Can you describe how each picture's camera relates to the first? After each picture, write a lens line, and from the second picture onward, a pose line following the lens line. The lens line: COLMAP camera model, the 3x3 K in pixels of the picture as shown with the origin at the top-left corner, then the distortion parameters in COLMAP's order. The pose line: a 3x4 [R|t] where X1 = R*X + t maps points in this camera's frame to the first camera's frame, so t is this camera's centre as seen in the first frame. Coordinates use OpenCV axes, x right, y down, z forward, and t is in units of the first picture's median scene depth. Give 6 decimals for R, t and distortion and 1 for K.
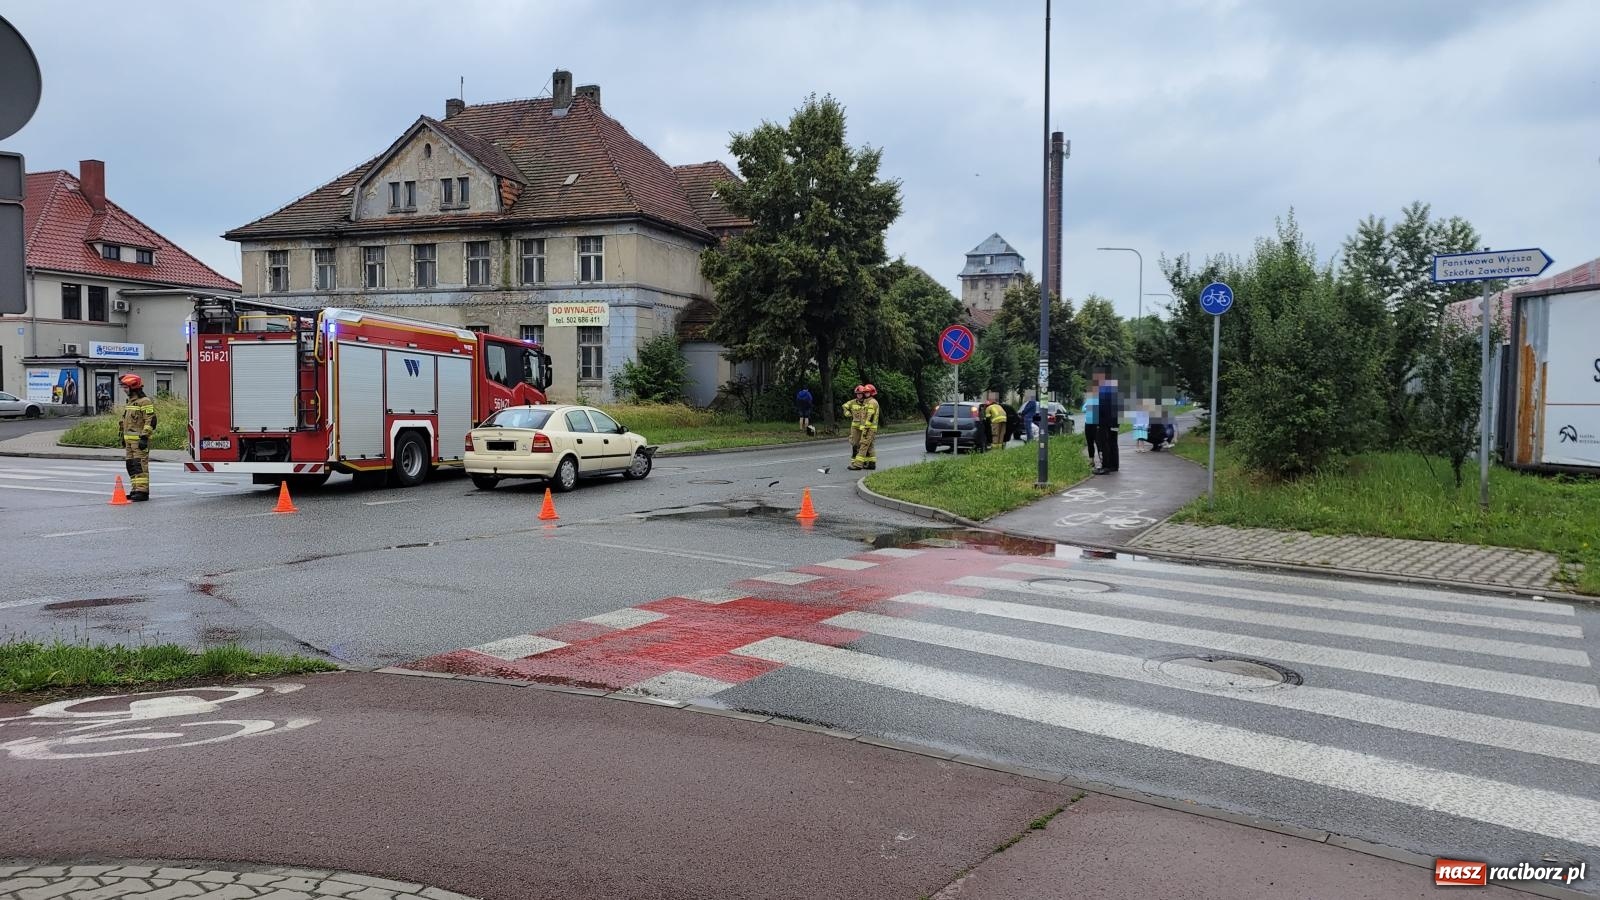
lens RADIAL K [[1040.7, 0, 836.1], [0, 1040.7, 437.7], [0, 0, 1]] dist [0.027782, -0.007630]
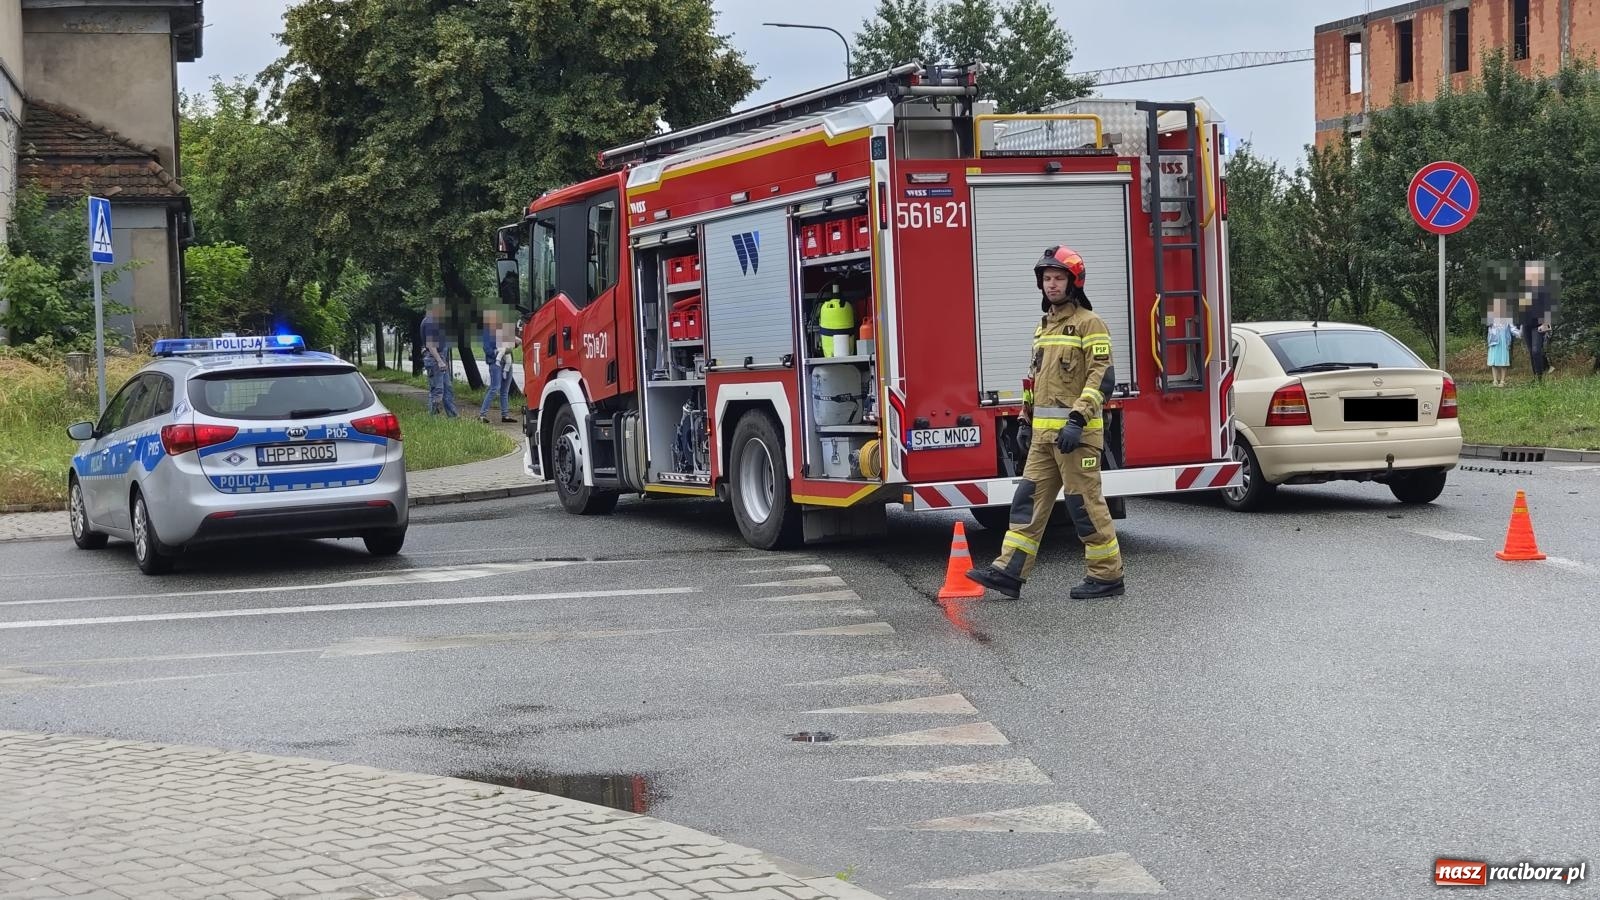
lens RADIAL K [[2283.9, 0, 784.7], [0, 2283.9, 430.6], [0, 0, 1]] dist [0.070887, 0.000000]
pose [[0.828864, -0.056718, 0.556567, -1.119677], [0.058145, 0.998193, 0.015130, -0.012655], [-0.556420, 0.019821, 0.830665, 0.317896]]
